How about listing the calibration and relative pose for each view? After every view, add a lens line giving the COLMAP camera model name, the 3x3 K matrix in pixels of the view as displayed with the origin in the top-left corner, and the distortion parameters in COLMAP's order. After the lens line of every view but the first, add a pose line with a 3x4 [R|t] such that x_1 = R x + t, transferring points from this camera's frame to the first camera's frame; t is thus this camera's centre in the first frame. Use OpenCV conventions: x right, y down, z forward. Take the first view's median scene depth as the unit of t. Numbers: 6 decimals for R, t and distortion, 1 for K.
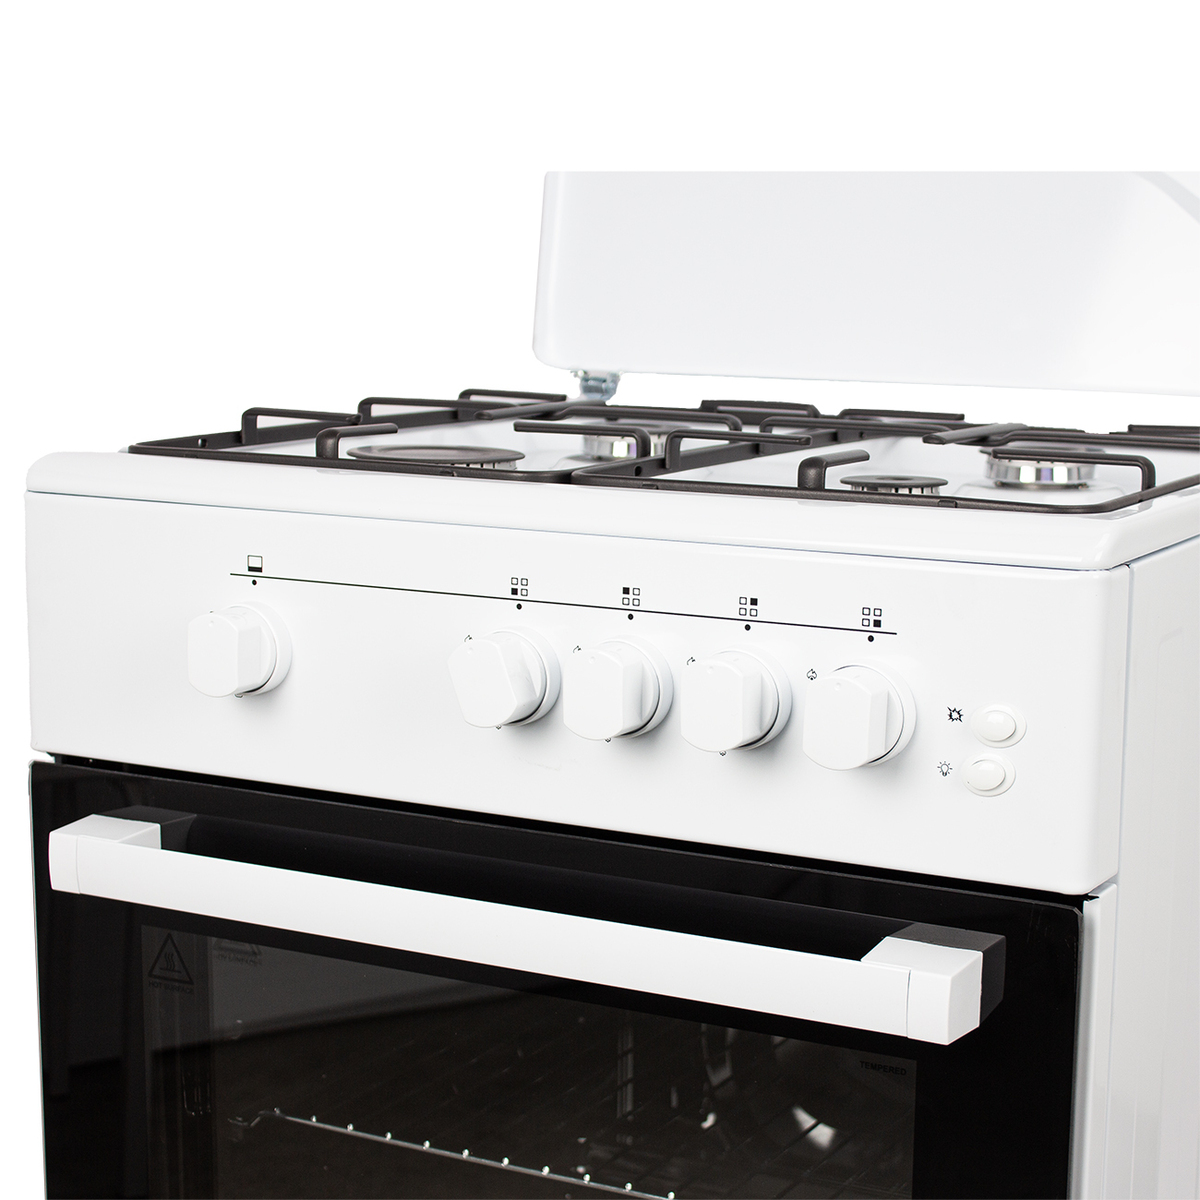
lens RADIAL K [[2135.8, 0, 631.0], [0, 2135.8, 666.7], [0, 0, 1]] dist [0.100353, 0.000000]
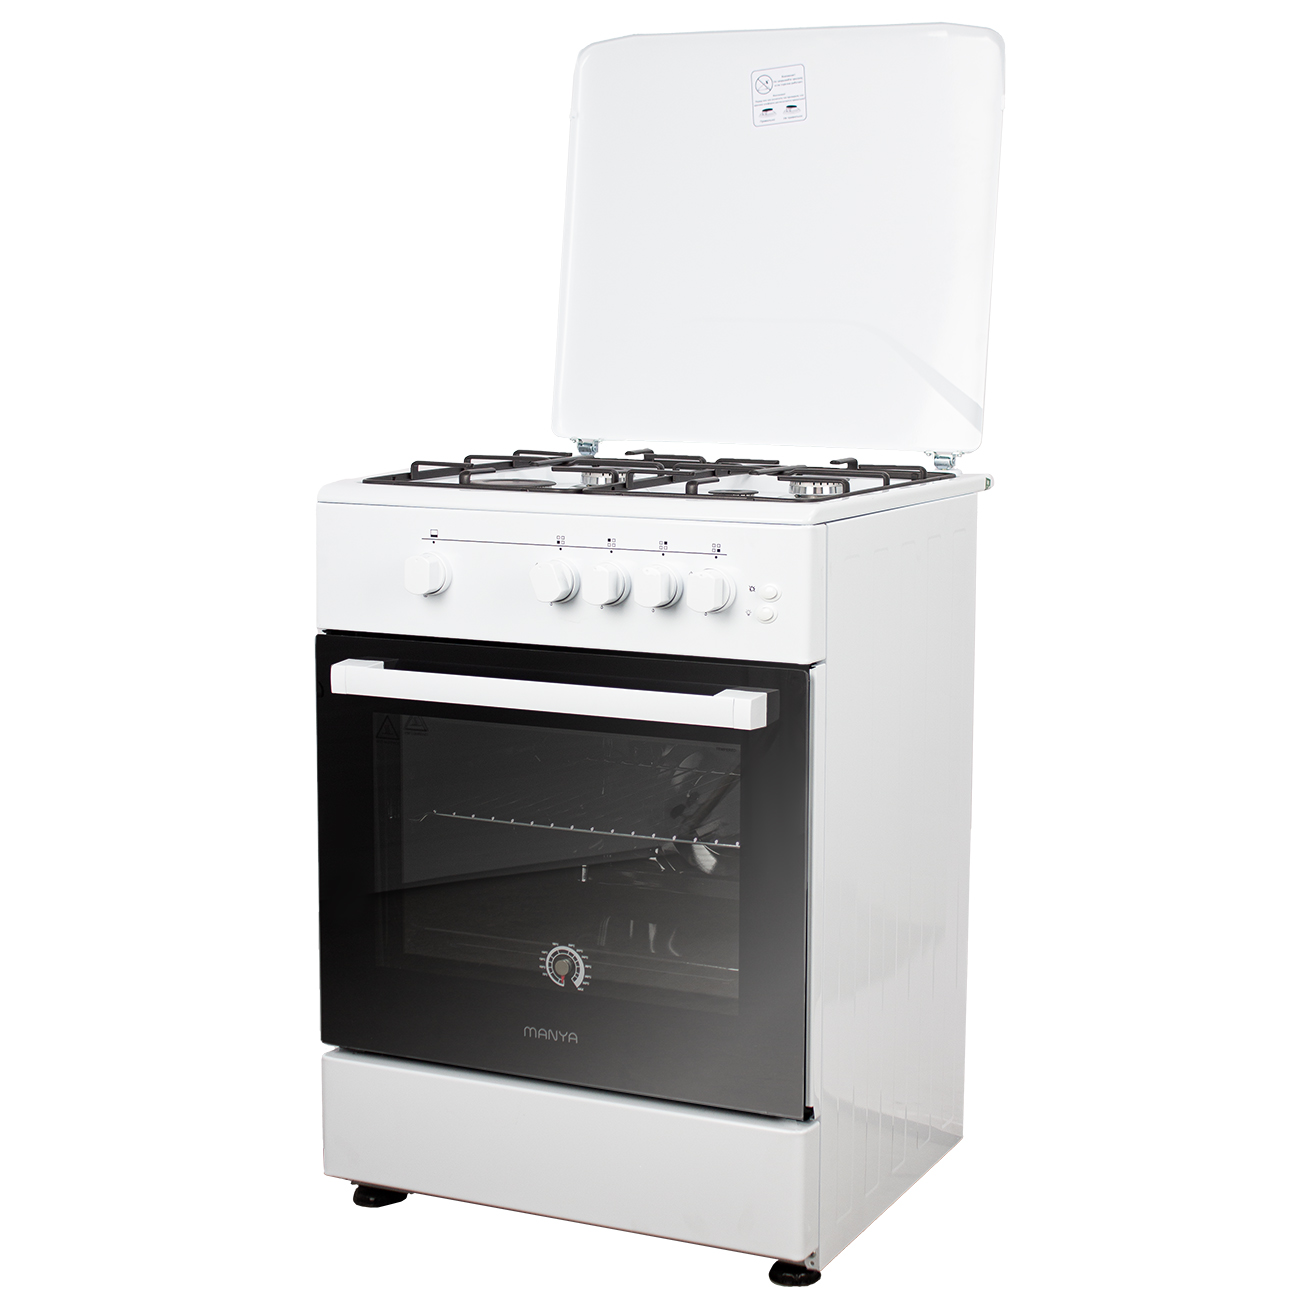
lens RADIAL K [[2313.8, 0, 605.4], [0, 2313.8, 701.6], [0, 0, 1]] dist [0.100353, 0.000000]
pose [[0.999673, -0.016231, 0.019749, -0.055357], [0.016369, 0.999843, -0.006826, 0.146381], [-0.019635, 0.007147, 0.999782, -1.392125]]
